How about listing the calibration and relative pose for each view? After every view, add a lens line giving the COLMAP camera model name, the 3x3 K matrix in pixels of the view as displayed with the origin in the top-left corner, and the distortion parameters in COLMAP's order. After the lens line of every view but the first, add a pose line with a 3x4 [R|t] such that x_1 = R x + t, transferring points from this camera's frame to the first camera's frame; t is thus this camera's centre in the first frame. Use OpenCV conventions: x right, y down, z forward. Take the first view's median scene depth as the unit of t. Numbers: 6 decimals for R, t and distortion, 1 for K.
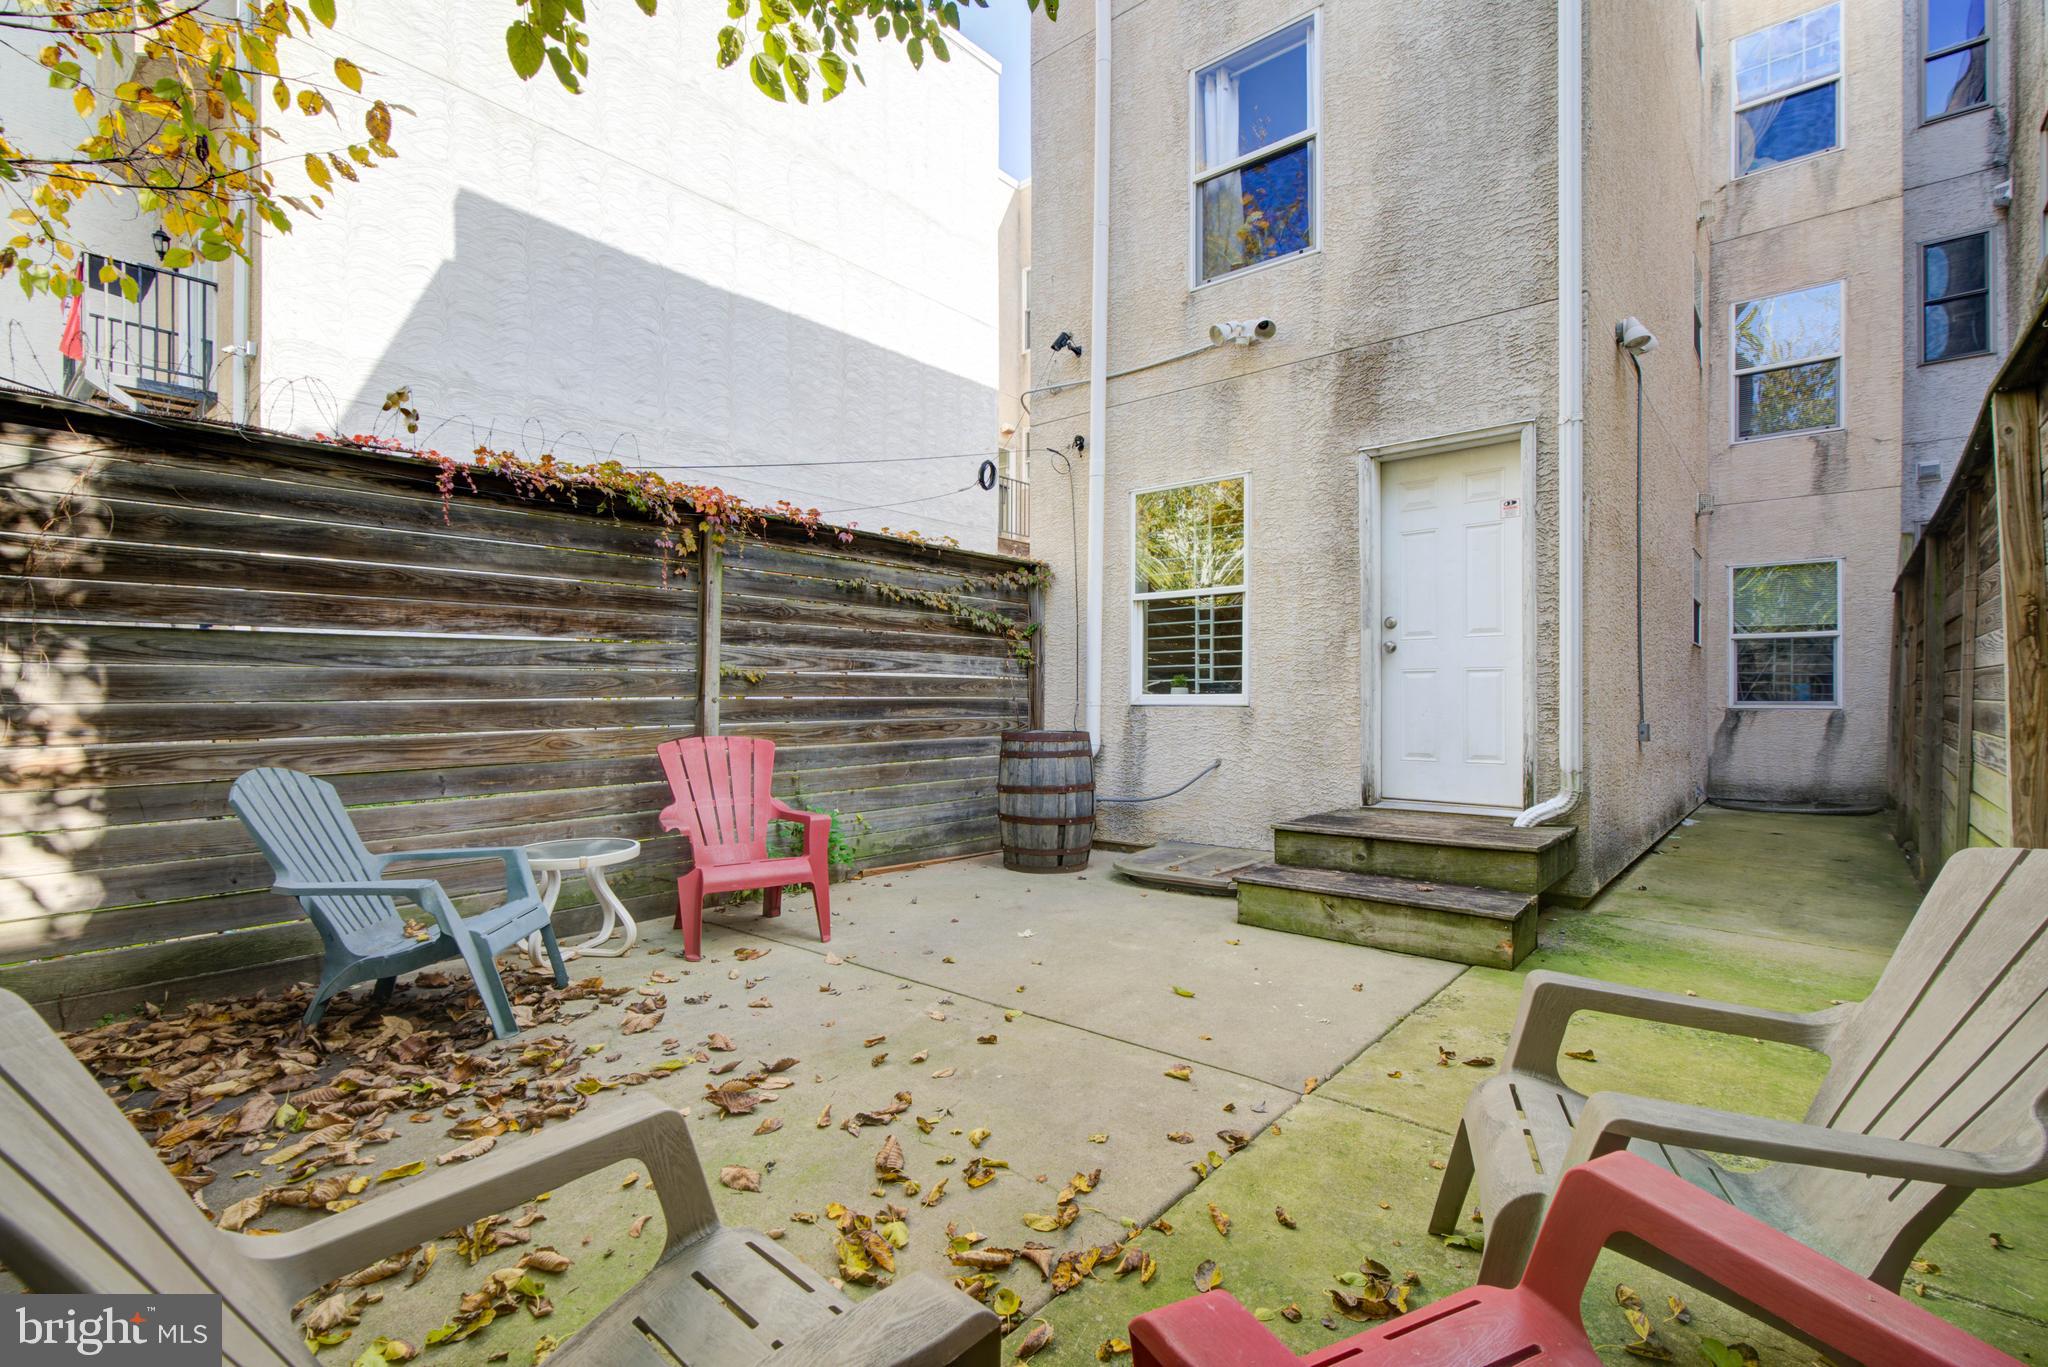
lens RADIAL K [[954.0, 0, 1024.8], [0, 954.0, 690.6], [0, 0, 1]] dist [-0.001094, -0.000243]
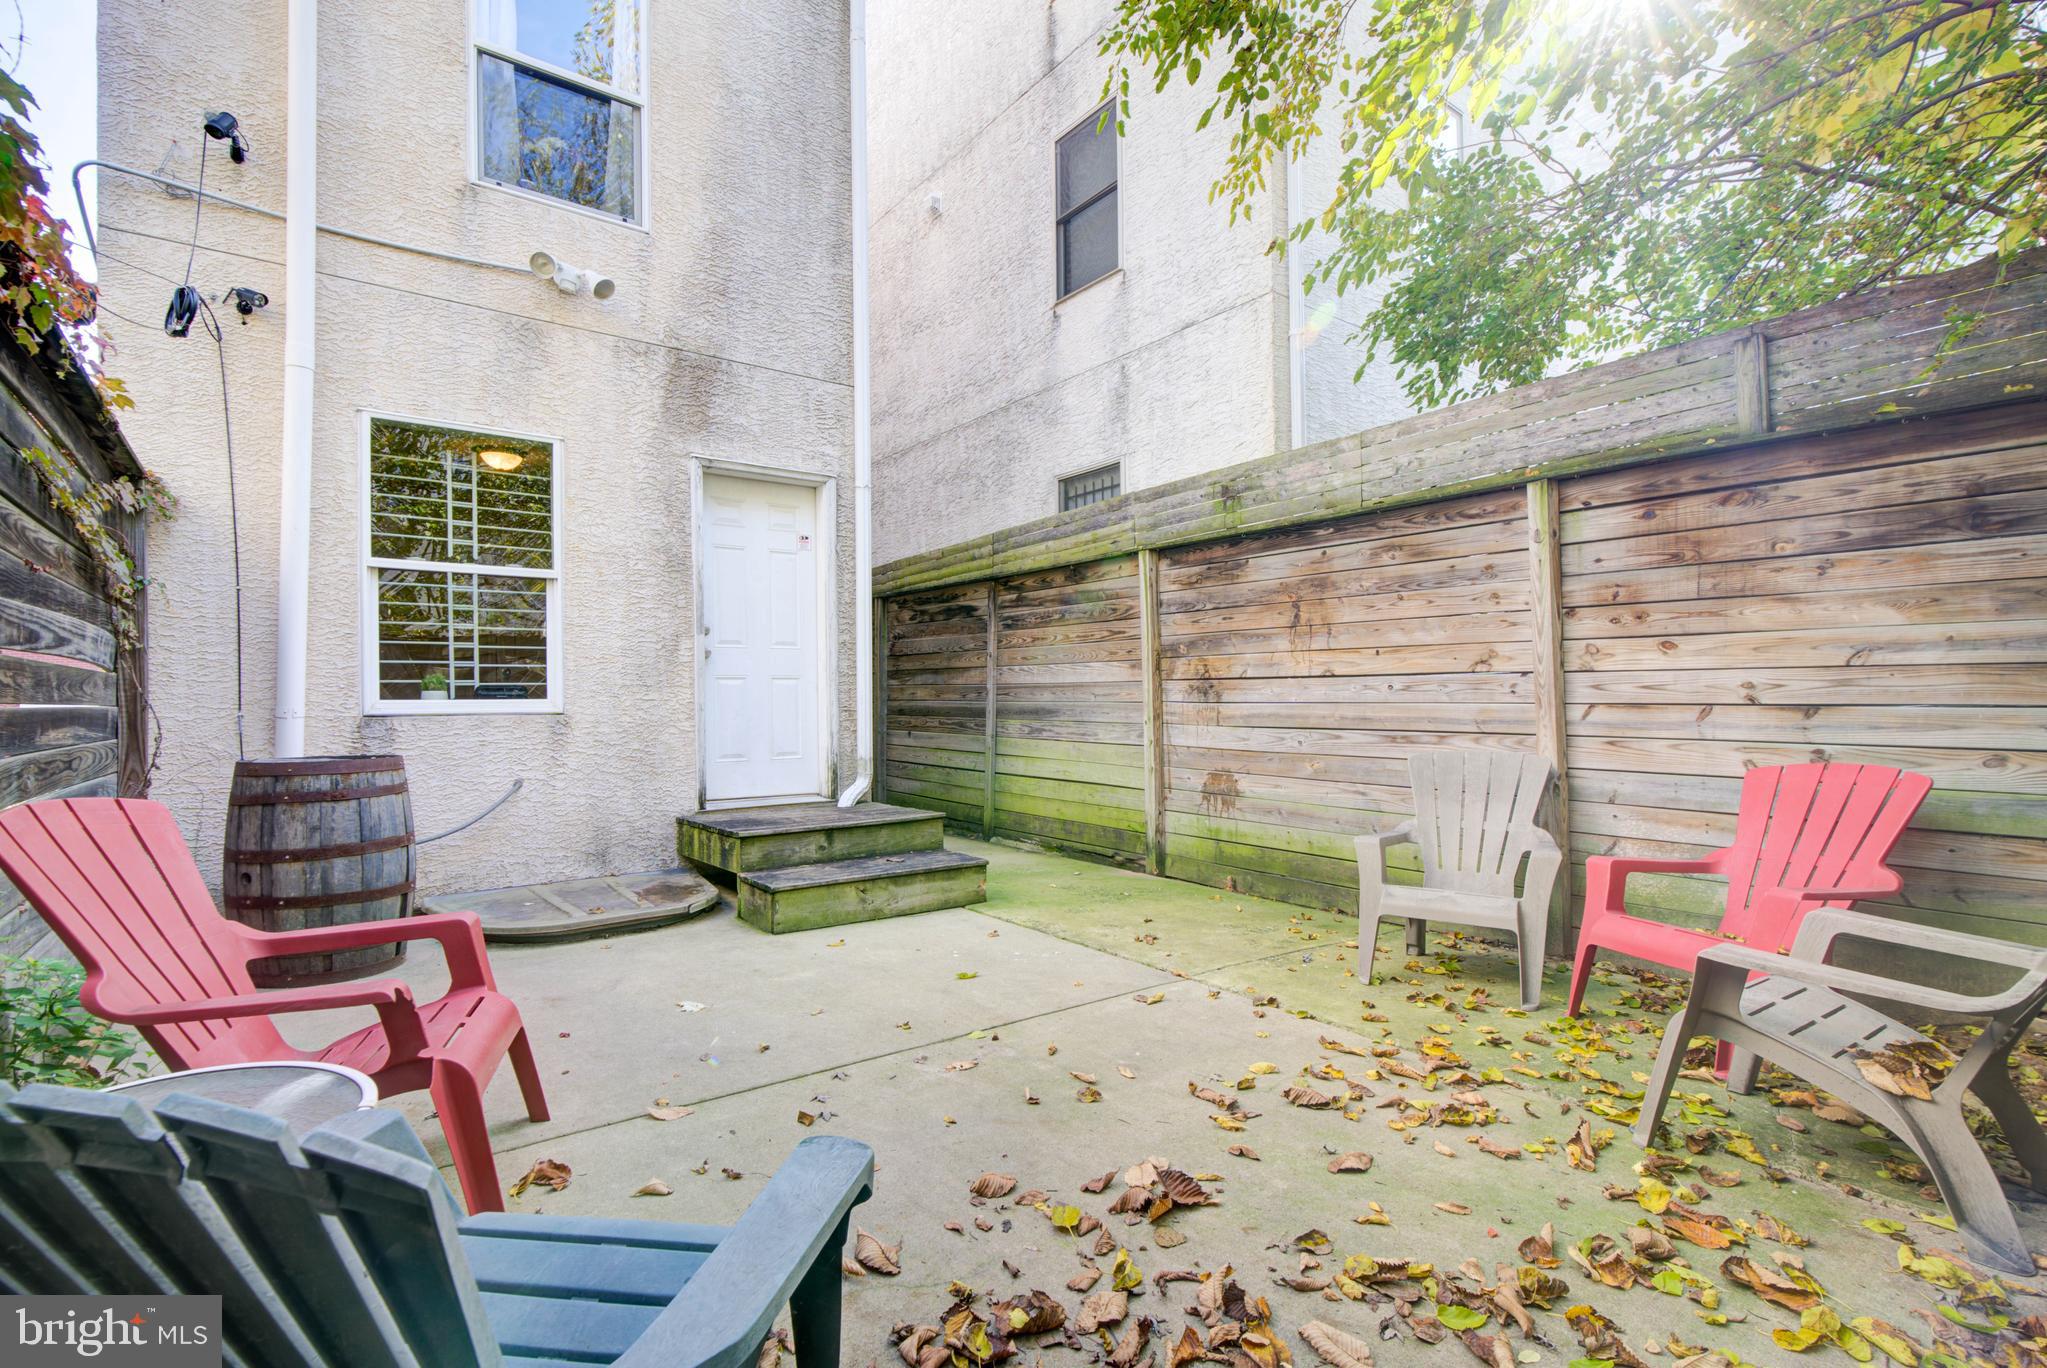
lens RADIAL K [[953.5, 0, 1023.9], [0, 953.5, 688.1], [0, 0, 1]] dist [-0.001094, -0.000243]
pose [[0.212288, 0.011419, 0.977140, -0.548385], [-0.001167, 0.999934, -0.011432, 0.003314], [-0.977207, 0.001287, 0.212287, 0.445927]]
